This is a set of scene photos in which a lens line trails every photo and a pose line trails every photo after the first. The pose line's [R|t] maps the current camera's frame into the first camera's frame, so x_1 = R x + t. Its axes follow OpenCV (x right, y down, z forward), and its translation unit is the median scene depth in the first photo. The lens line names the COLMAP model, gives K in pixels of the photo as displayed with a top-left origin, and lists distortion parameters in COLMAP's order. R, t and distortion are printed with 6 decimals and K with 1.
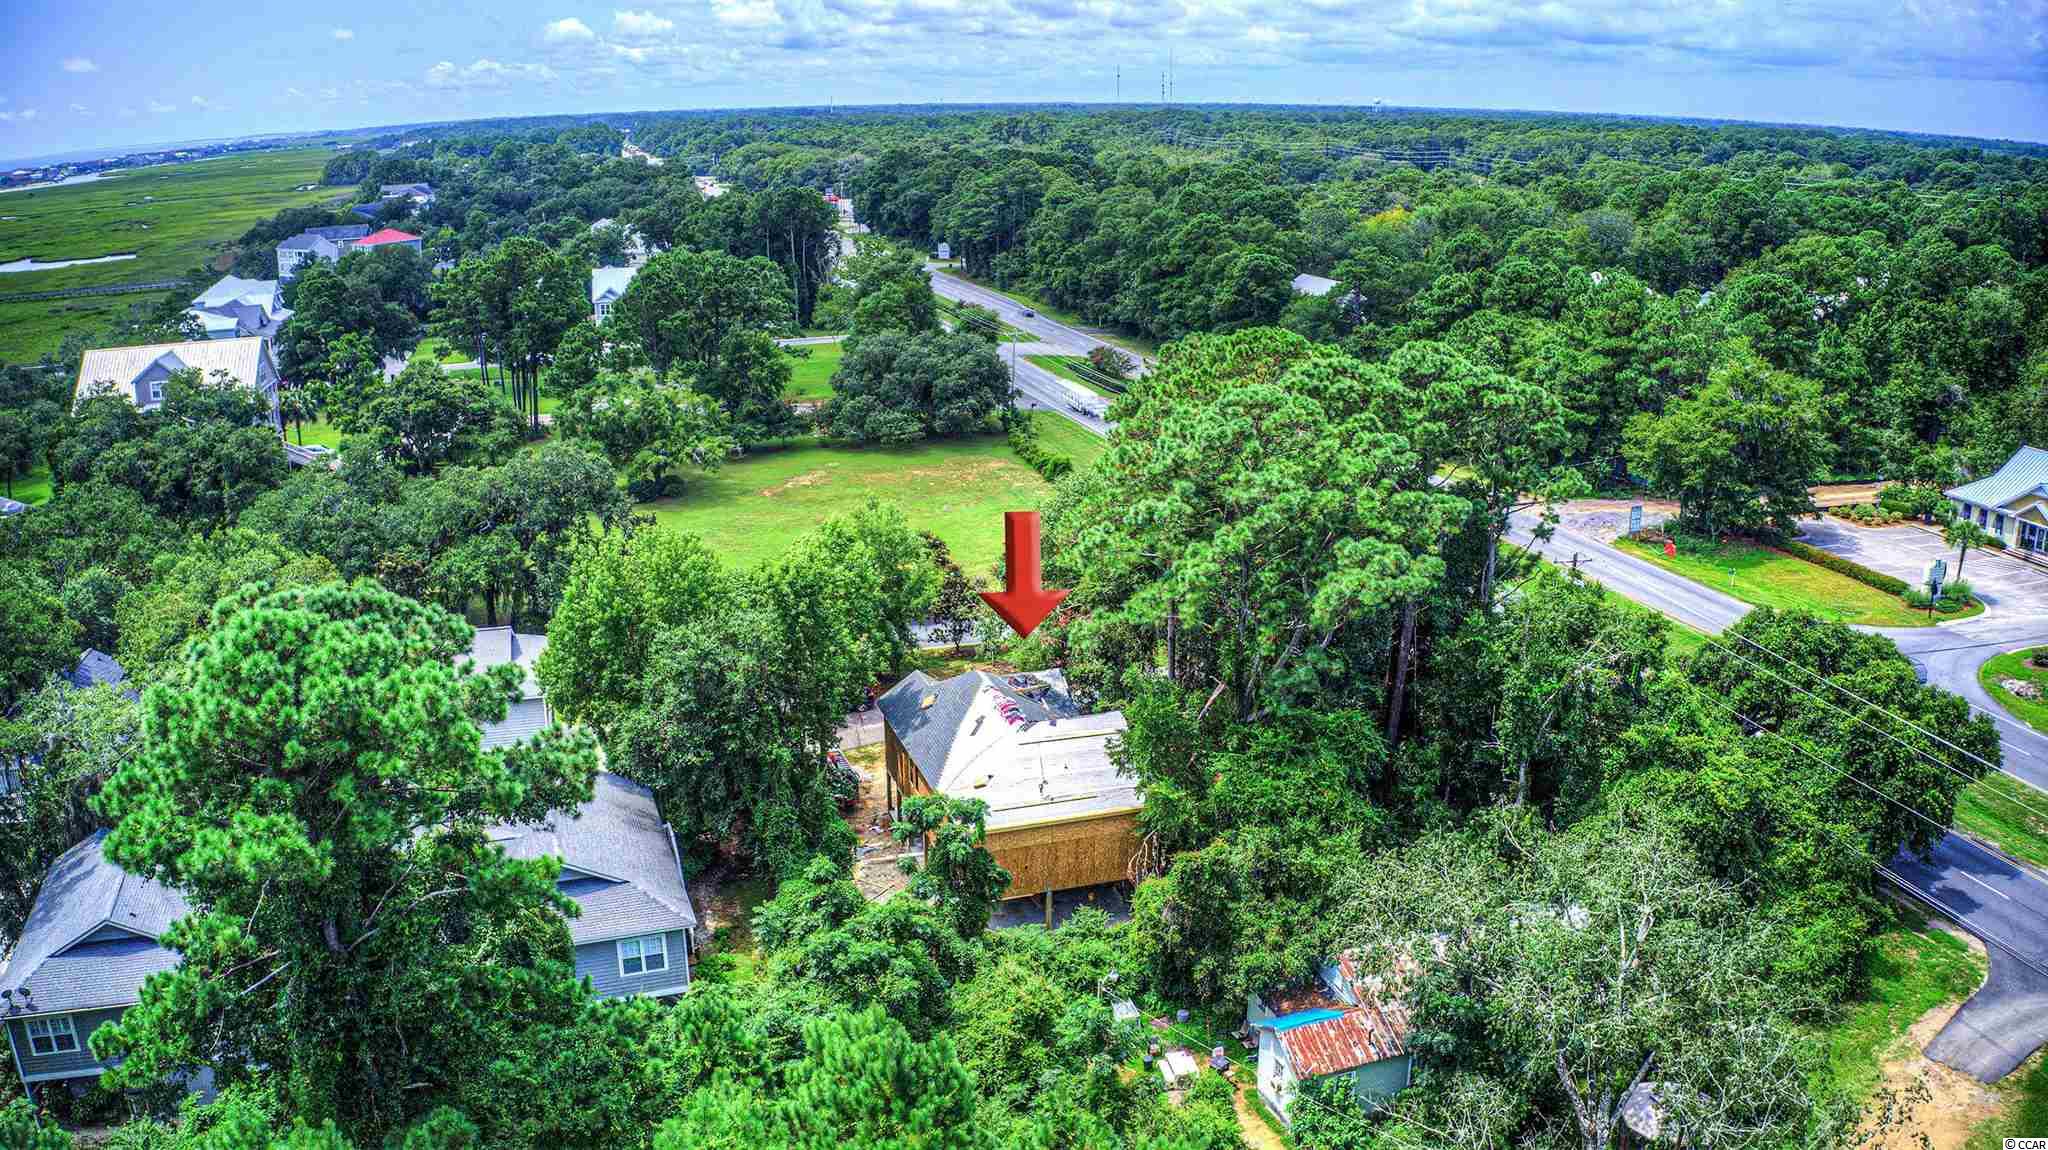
lens RADIAL K [[1783.9, 0, 1024.0], [0, 1783.9, 575.0], [0, 0, 1]] dist [-0.285872, -0.004175]
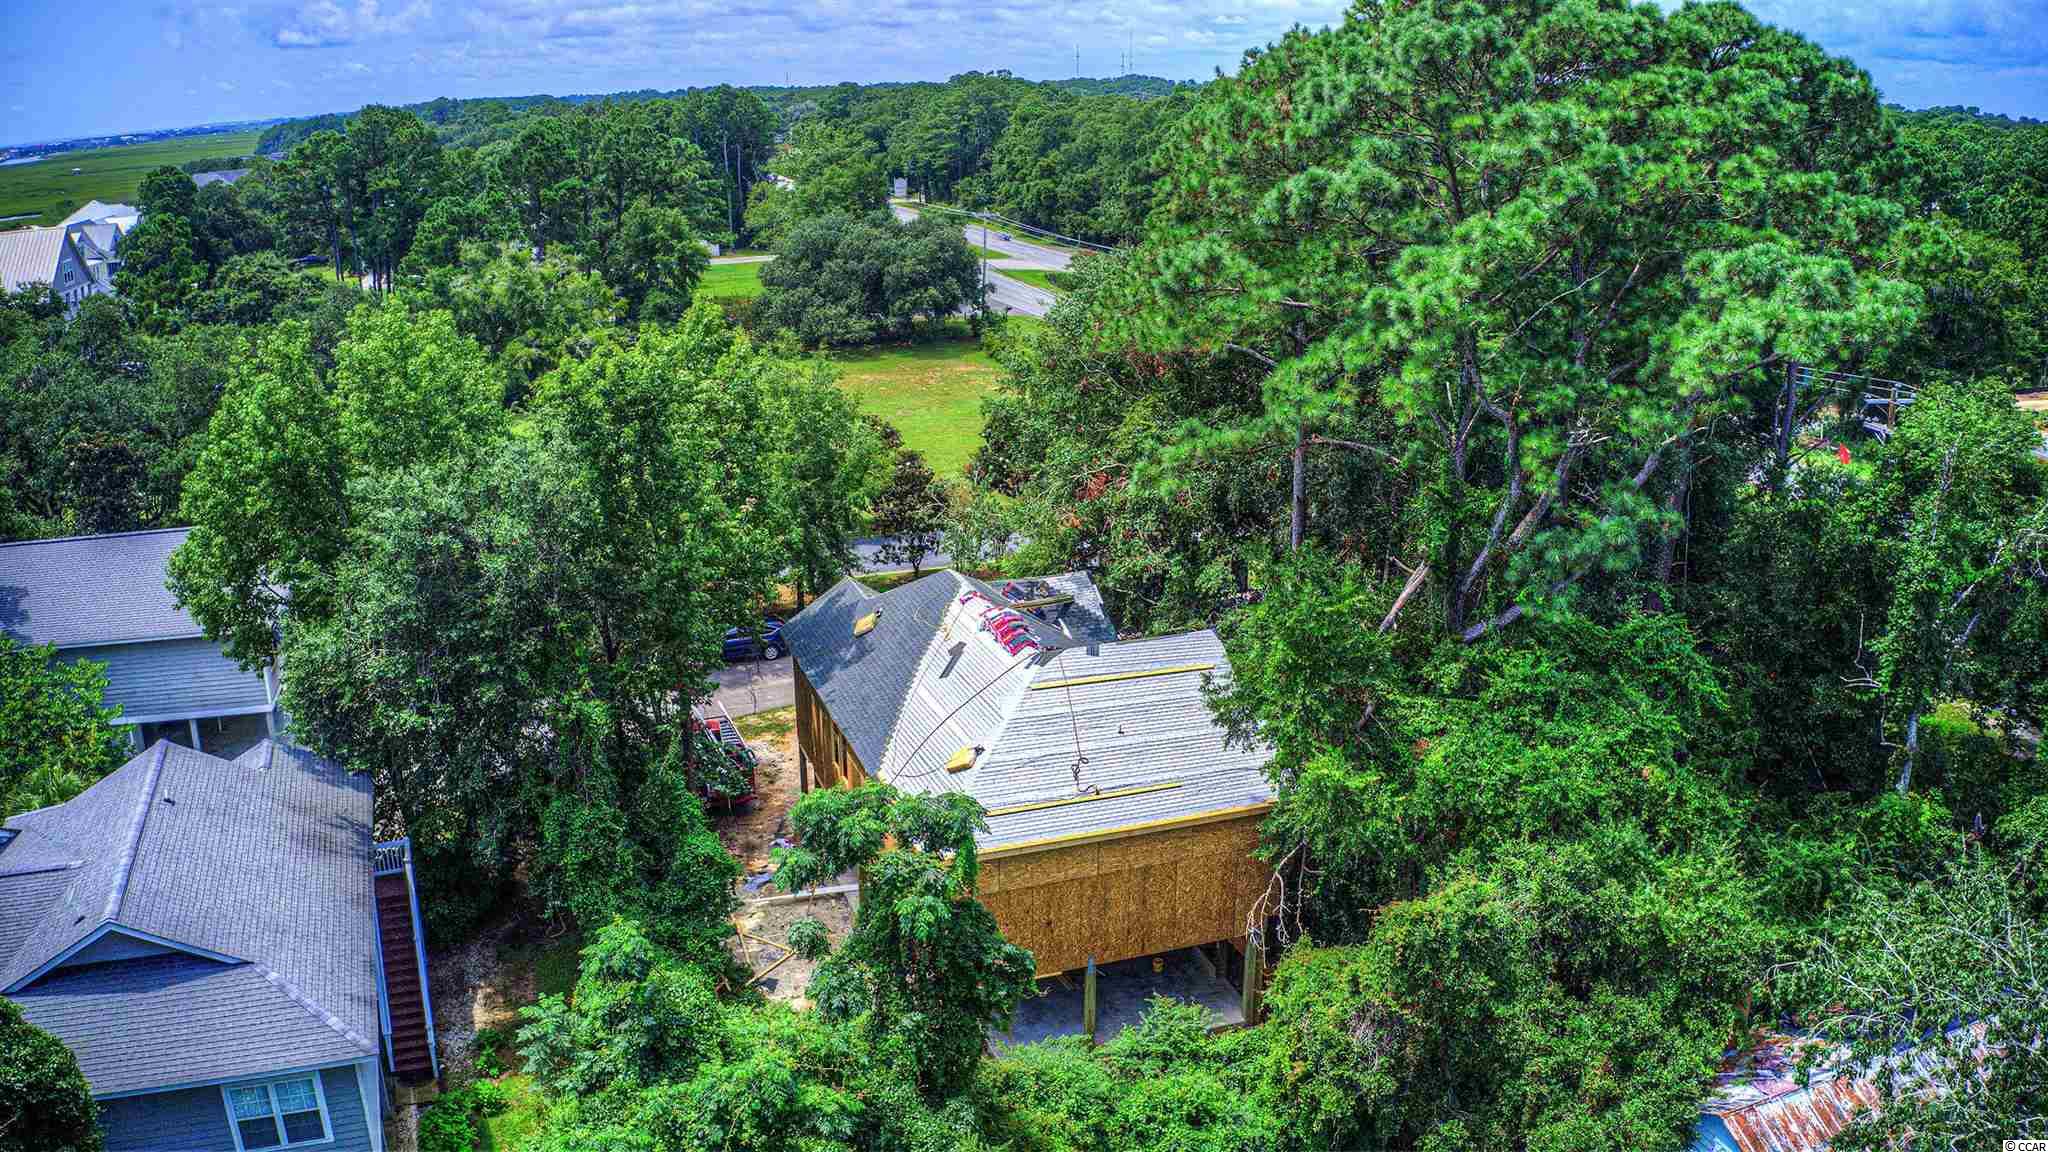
lens RADIAL K [[1665.3, 0, 1024.0], [0, 1665.3, 576.0], [0, 0, 1]] dist [-0.238997, 0.005700]
pose [[0.999623, -0.006083, 0.026761, -0.018507], [0.006112, 0.999981, -0.000996, 0.062783], [-0.026755, 0.001160, 0.999641, 0.511008]]
